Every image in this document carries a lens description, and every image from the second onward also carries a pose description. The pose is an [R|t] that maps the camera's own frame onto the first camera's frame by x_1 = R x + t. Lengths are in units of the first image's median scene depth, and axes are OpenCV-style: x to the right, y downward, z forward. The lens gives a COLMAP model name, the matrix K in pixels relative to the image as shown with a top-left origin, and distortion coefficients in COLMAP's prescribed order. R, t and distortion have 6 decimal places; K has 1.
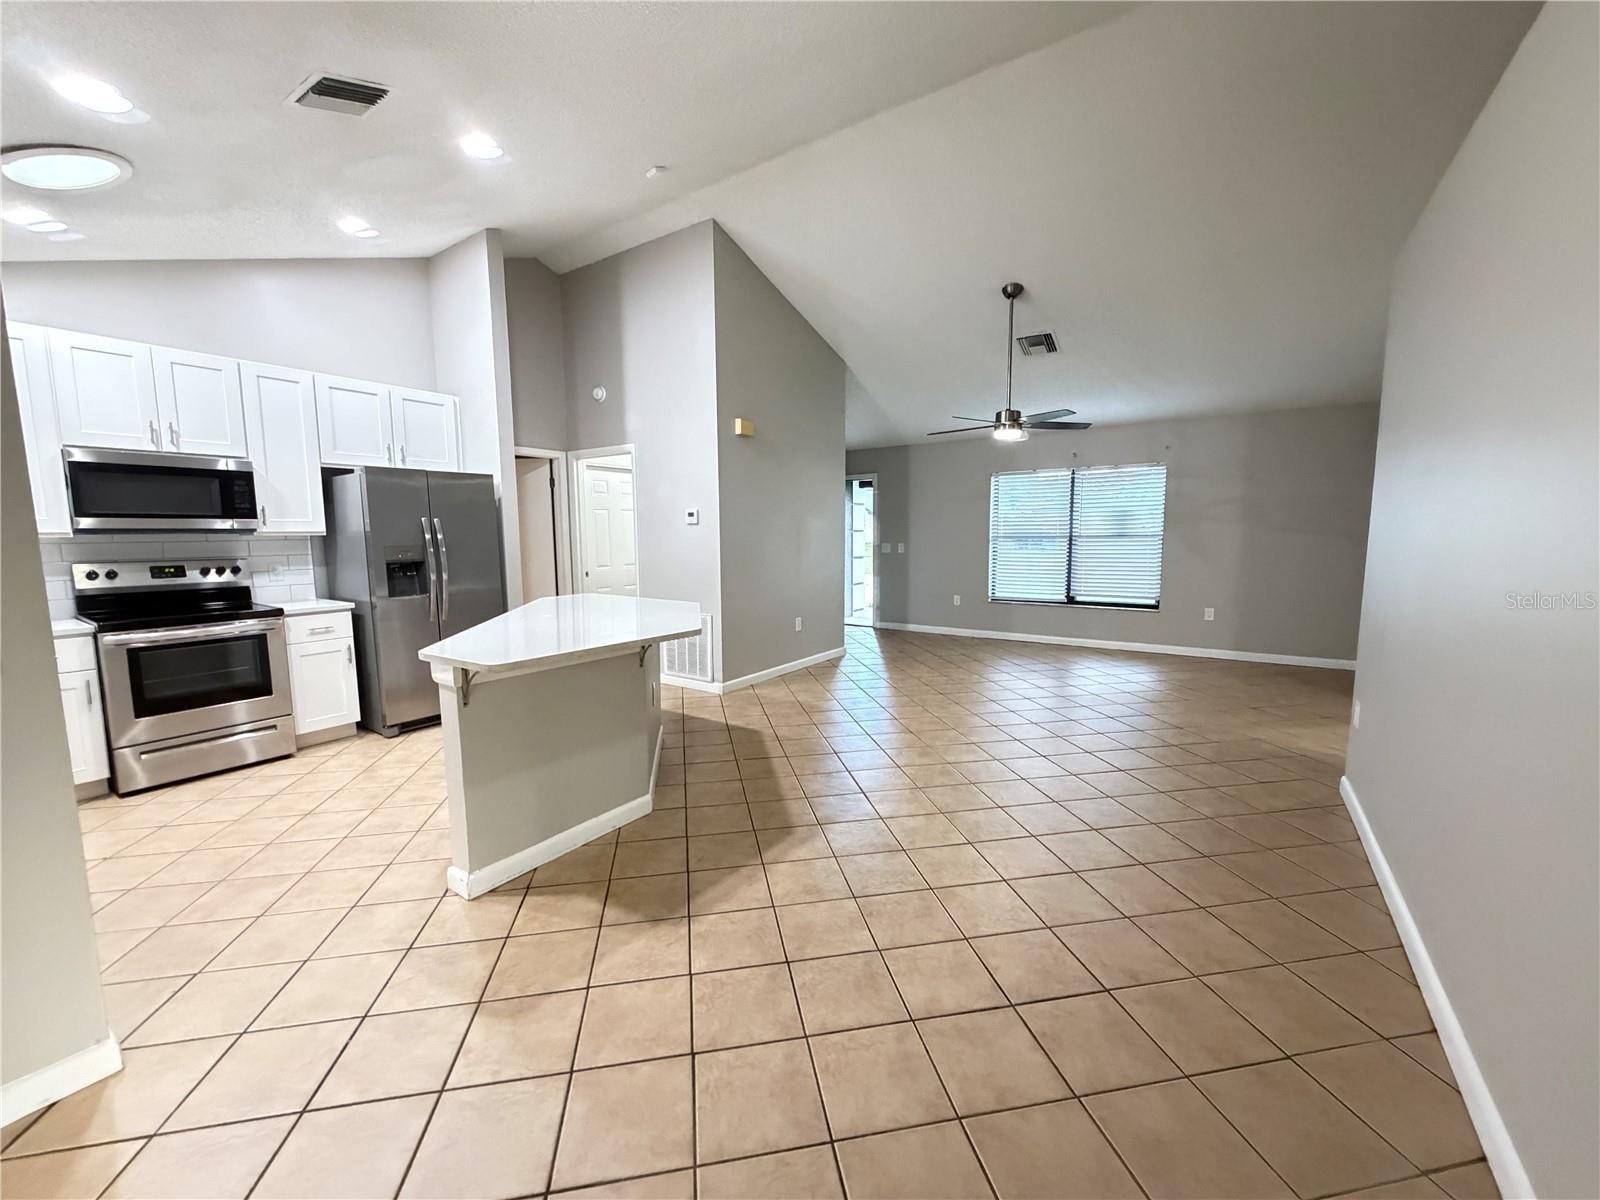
lens RADIAL K [[635.4, 0, 795.5], [0, 635.4, 602.4], [0, 0, 1]] dist [-0.000324, 0.000281]
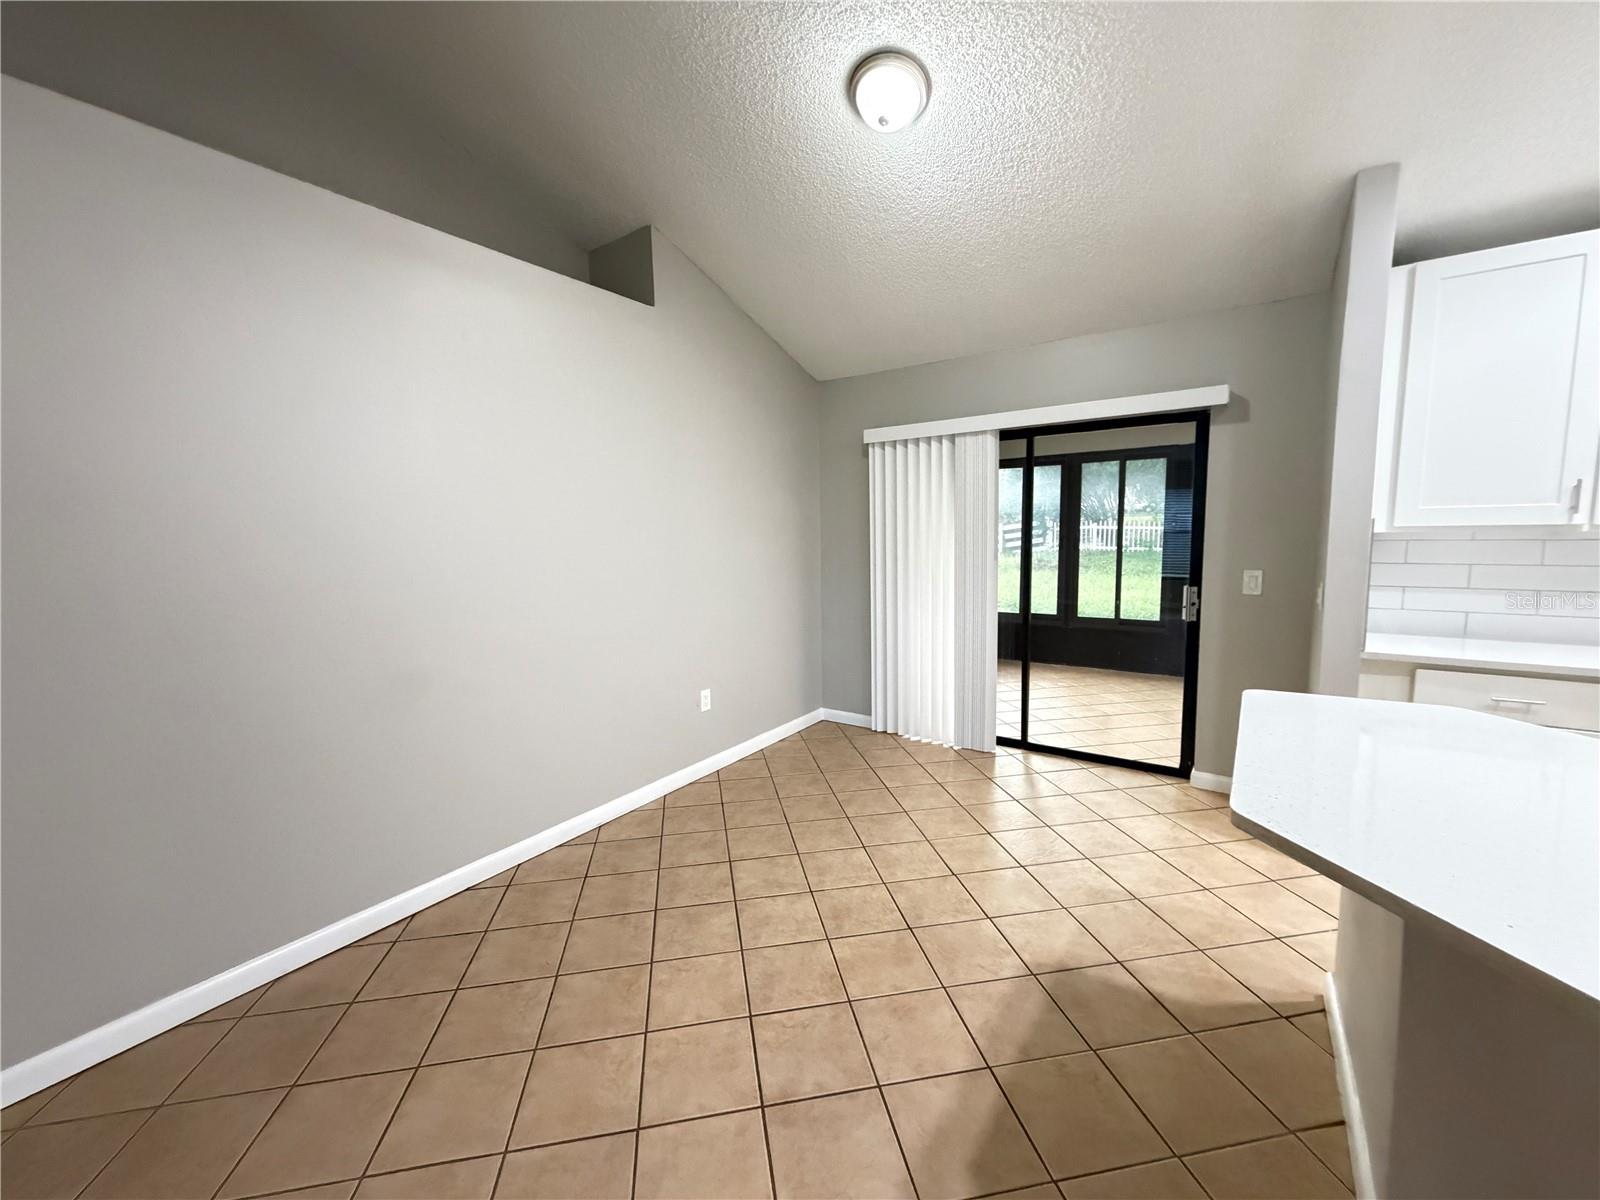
lens RADIAL K [[635.4, 0, 795.2], [0, 635.4, 599.6], [0, 0, 1]] dist [-0.000324, 0.000281]
pose [[-0.999557, 0.027904, 0.010358, 0.083458], [0.029492, 0.975455, 0.218214, -0.131942], [-0.004015, 0.218423, -0.975846, 1.012375]]
